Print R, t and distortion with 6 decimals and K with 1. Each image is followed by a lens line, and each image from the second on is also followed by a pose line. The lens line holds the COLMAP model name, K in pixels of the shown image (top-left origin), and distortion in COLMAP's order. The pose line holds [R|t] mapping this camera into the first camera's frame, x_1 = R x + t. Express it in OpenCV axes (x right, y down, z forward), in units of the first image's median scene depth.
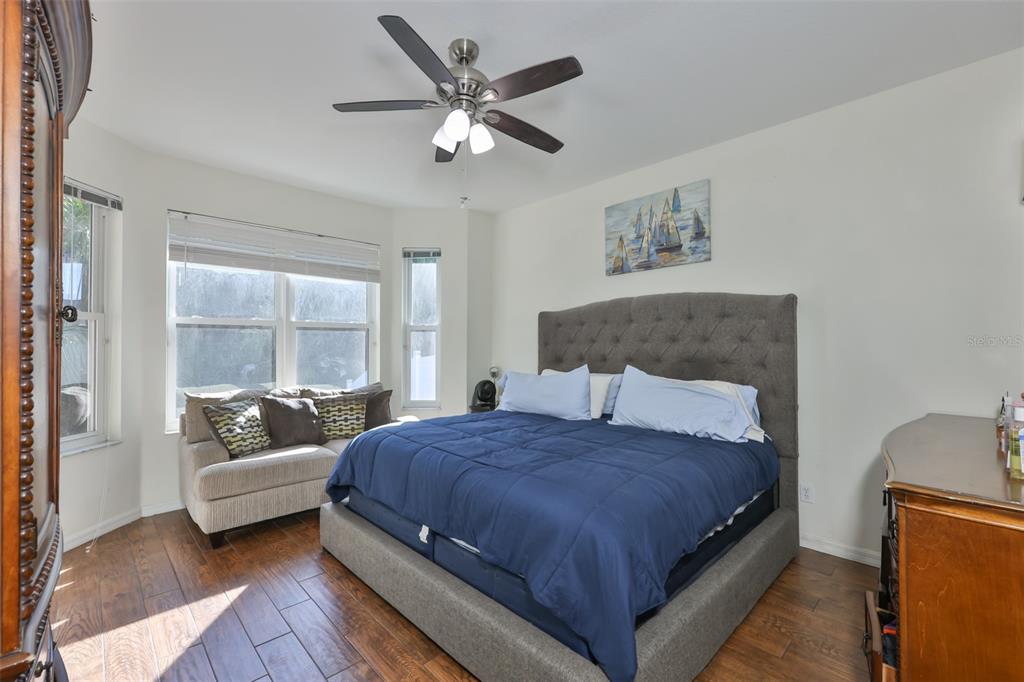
lens RADIAL K [[433.0, 0, 519.0], [0, 433.0, 339.5], [0, 0, 1]] dist [-0.001665, -0.000357]
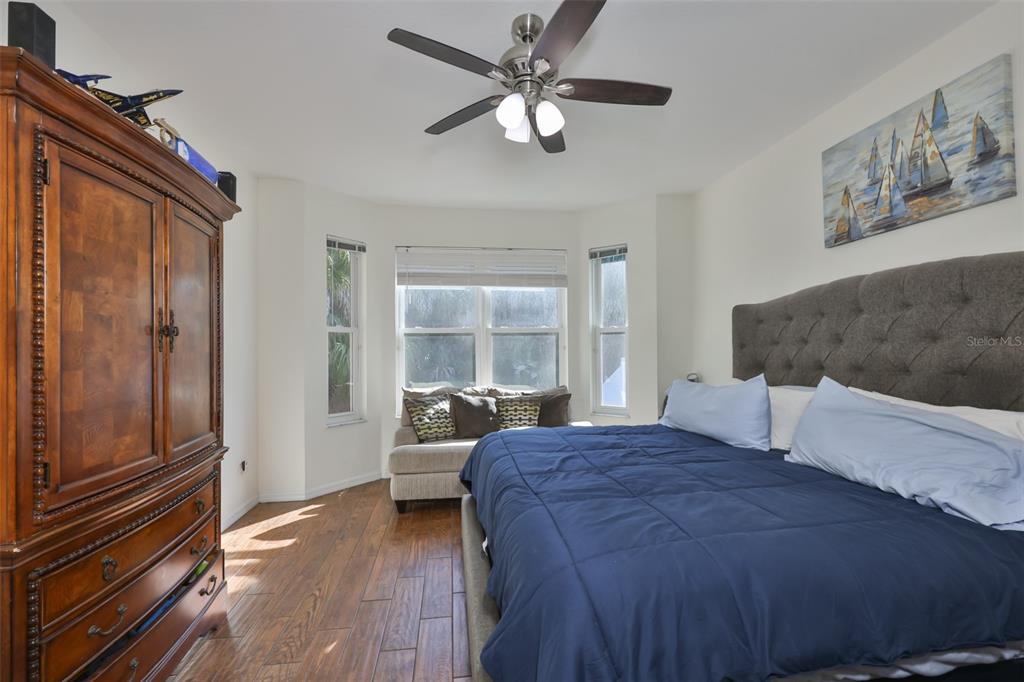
lens RADIAL K [[433.0, 0, 512.4], [0, 433.0, 343.1], [0, 0, 1]] dist [-0.001665, -0.000357]
pose [[0.803752, -0.014003, -0.594800, 0.233951], [0.015468, 0.999877, -0.002638, 0.001028], [0.594763, -0.007079, 0.803870, 0.147780]]
